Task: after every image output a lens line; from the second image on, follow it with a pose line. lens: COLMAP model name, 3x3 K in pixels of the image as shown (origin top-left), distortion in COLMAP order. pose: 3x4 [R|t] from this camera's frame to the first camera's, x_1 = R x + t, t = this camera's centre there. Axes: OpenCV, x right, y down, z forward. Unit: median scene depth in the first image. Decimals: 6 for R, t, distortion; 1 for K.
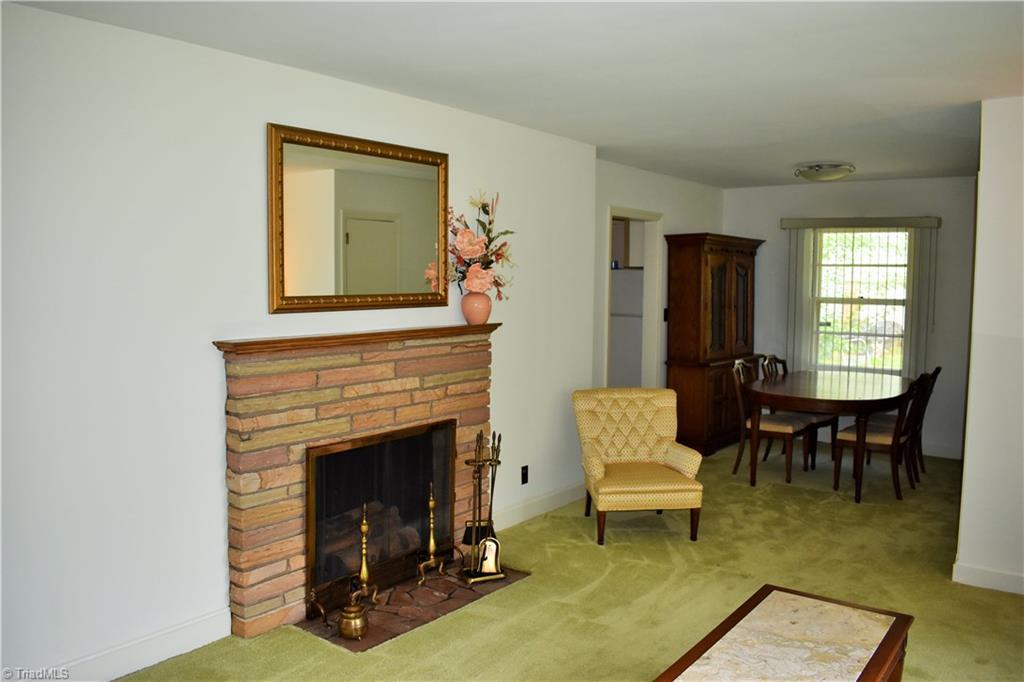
lens RADIAL K [[794.7, 0, 512.0], [0, 794.7, 341.0], [0, 0, 1]] dist [-0.093543, 0.007849]
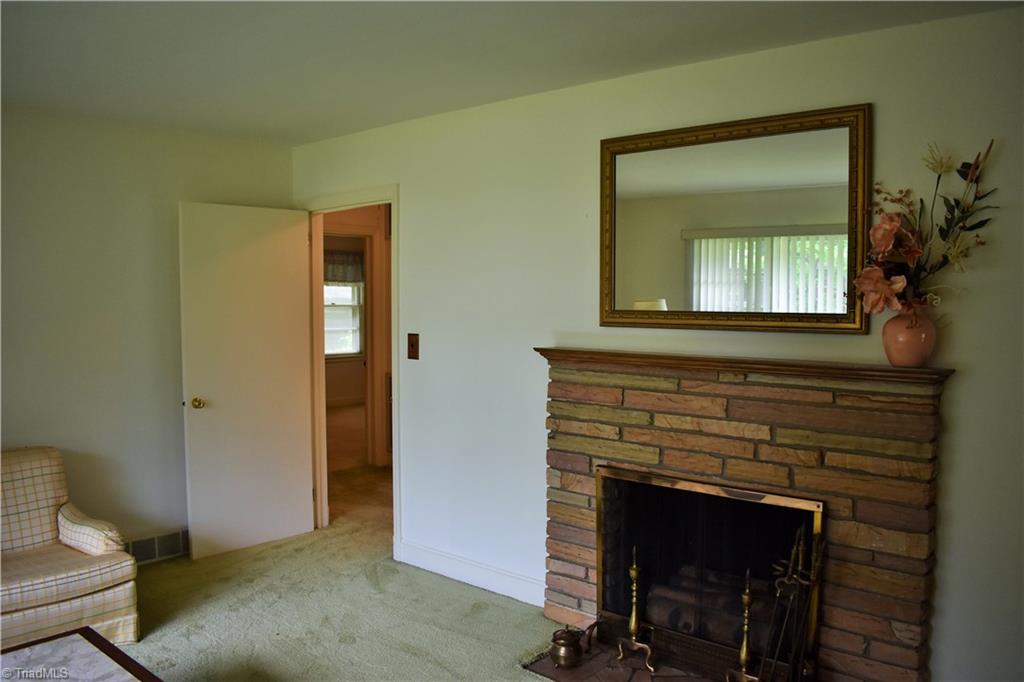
lens RADIAL K [[794.7, 0, 512.0], [0, 794.7, 341.0], [0, 0, 1]] dist [-0.093543, 0.007849]
pose [[-0.049163, 0.053180, -0.997374, 0.665415], [-0.083225, 0.994891, 0.057150, -0.059363], [0.995317, 0.085816, -0.044486, 0.854074]]
